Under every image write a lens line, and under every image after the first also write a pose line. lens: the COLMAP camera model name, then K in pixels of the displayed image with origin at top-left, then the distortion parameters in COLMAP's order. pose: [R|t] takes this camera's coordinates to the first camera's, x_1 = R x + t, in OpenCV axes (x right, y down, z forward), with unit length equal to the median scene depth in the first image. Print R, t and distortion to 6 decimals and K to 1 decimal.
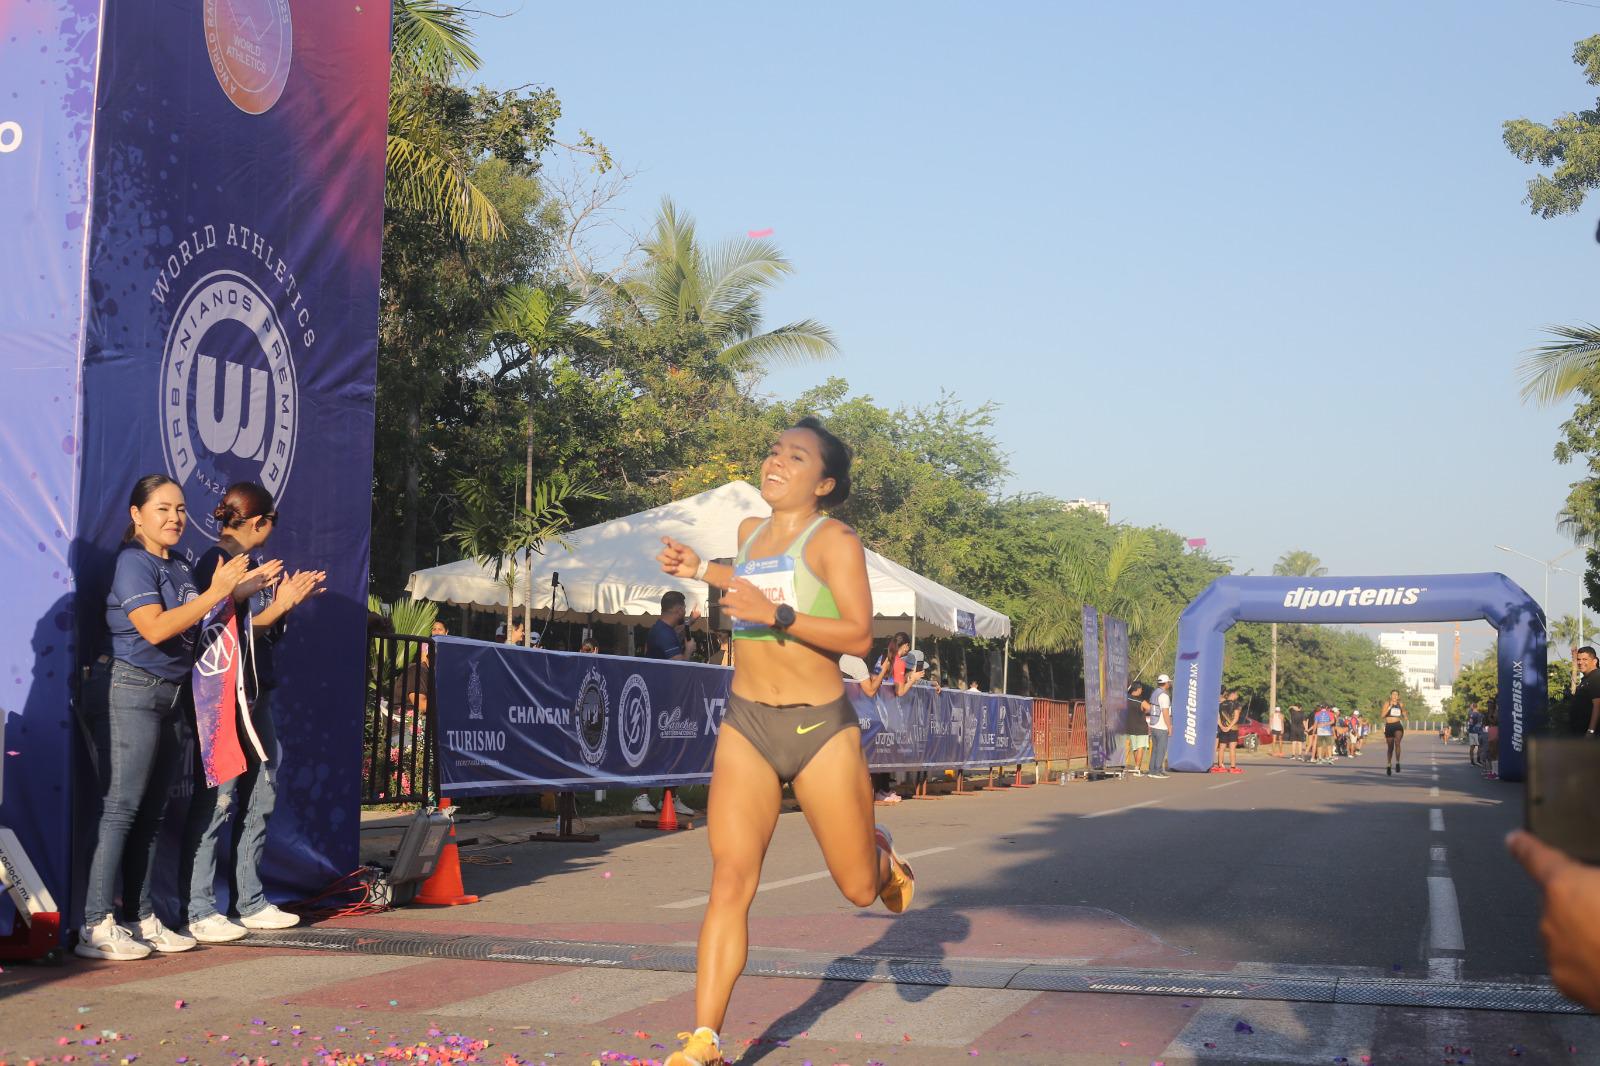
lens RADIAL K [[2403.5, 0, 836.7], [0, 2403.5, 537.9], [0, 0, 1]] dist [-0.081997, 0.000000]
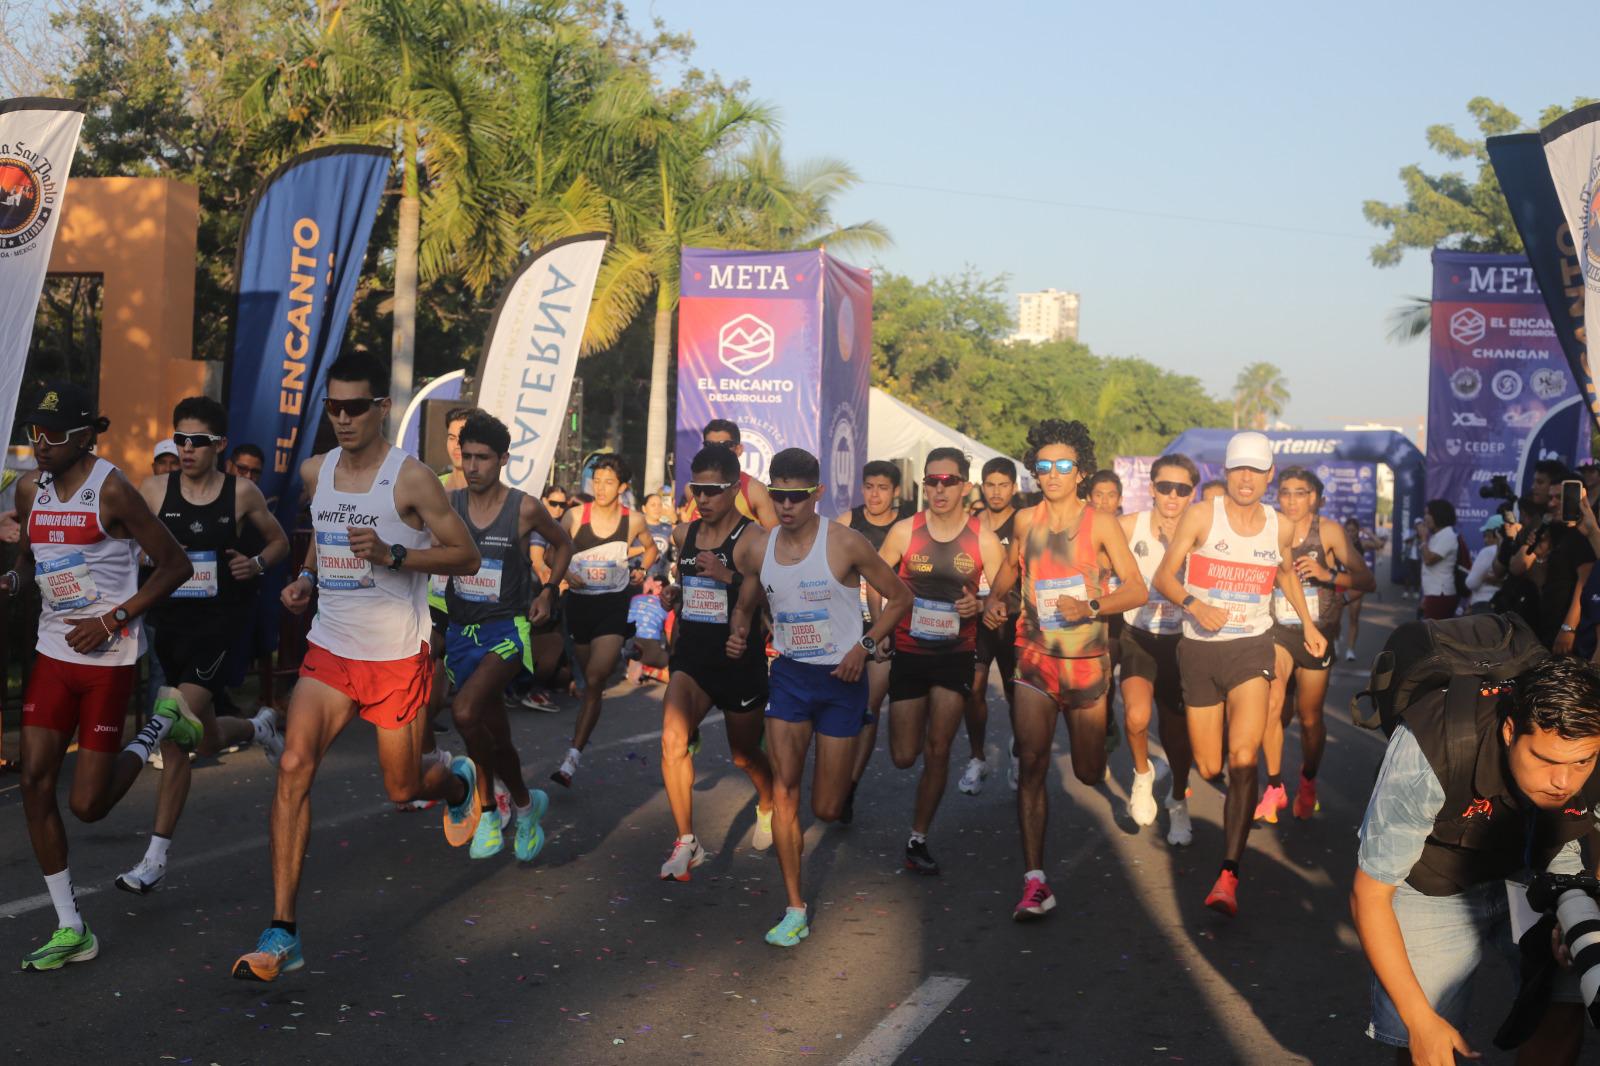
lens RADIAL K [[2403.5, 0, 803.6], [0, 2403.5, 599.5], [0, 0, 1]] dist [-0.081997, 0.000000]
pose [[0.999997, 0.002458, 0.000851, -0.057422], [-0.002539, 0.993452, 0.114220, -0.042736], [-0.000565, -0.114222, 0.993455, -0.350607]]
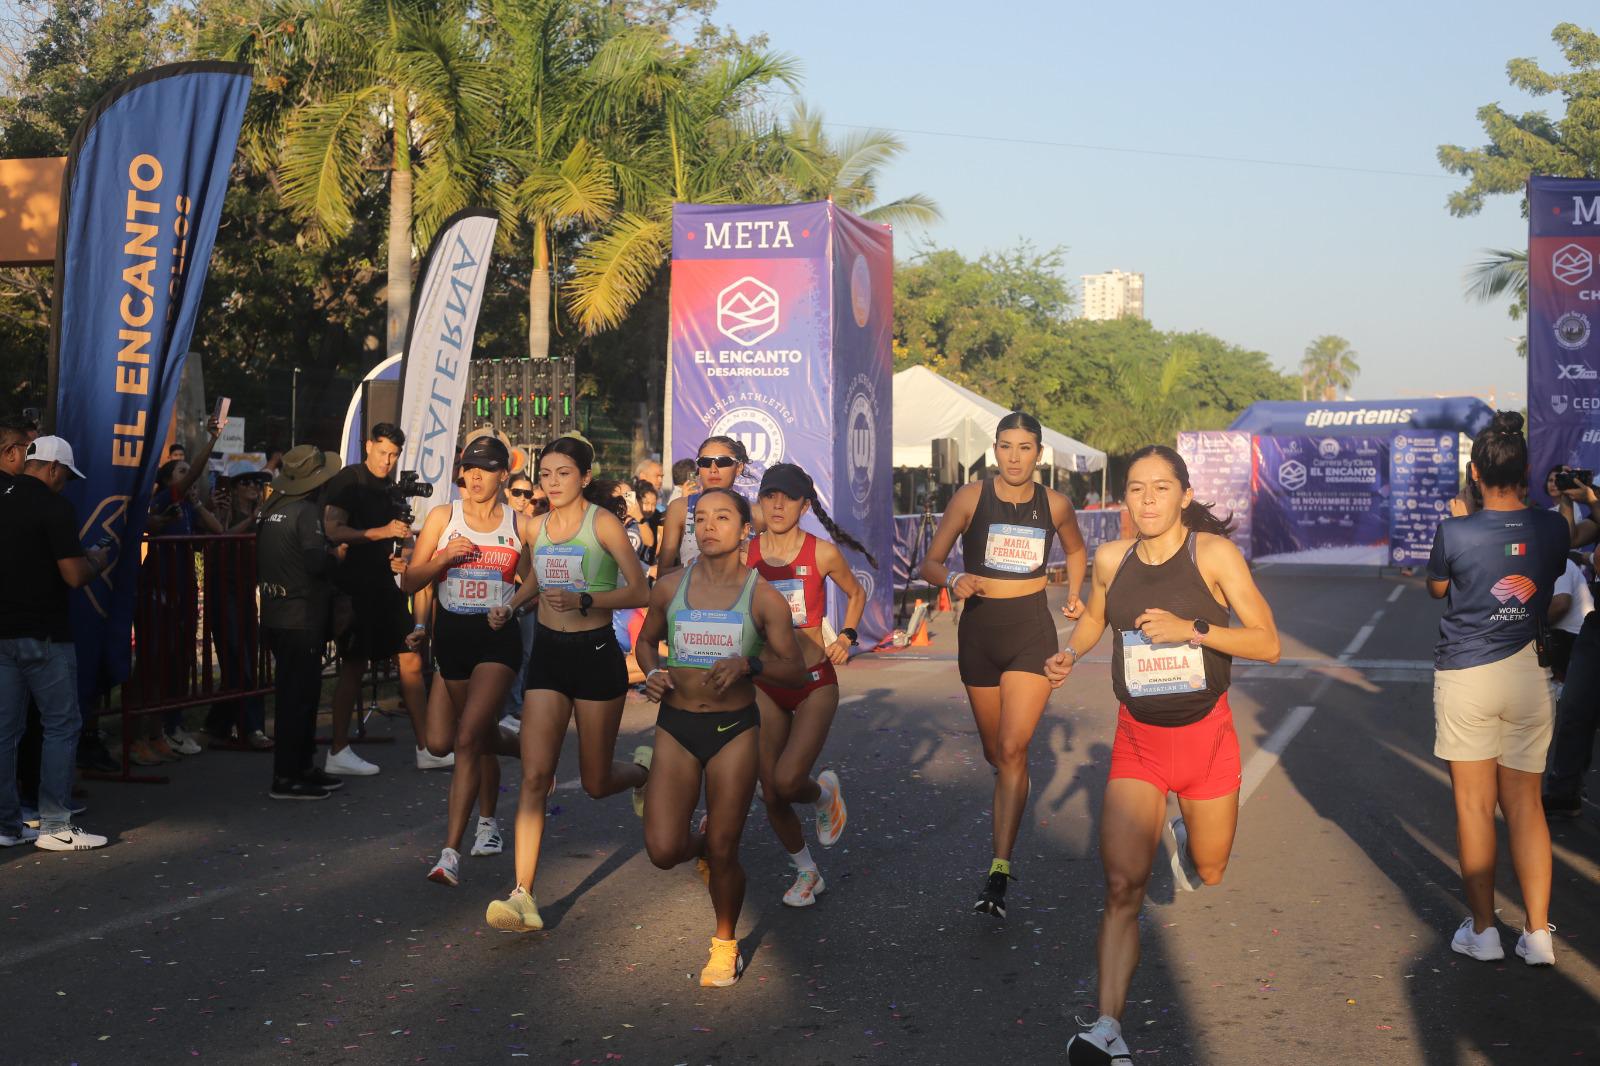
lens RADIAL K [[2403.5, 0, 819.1], [0, 2403.5, 586.4], [0, 0, 1]] dist [-0.081997, 0.000000]
pose [[0.999457, -0.023959, -0.022619, -0.046702], [0.026366, 0.993253, 0.112934, -0.037355], [0.019761, -0.113469, 0.993345, -0.288182]]
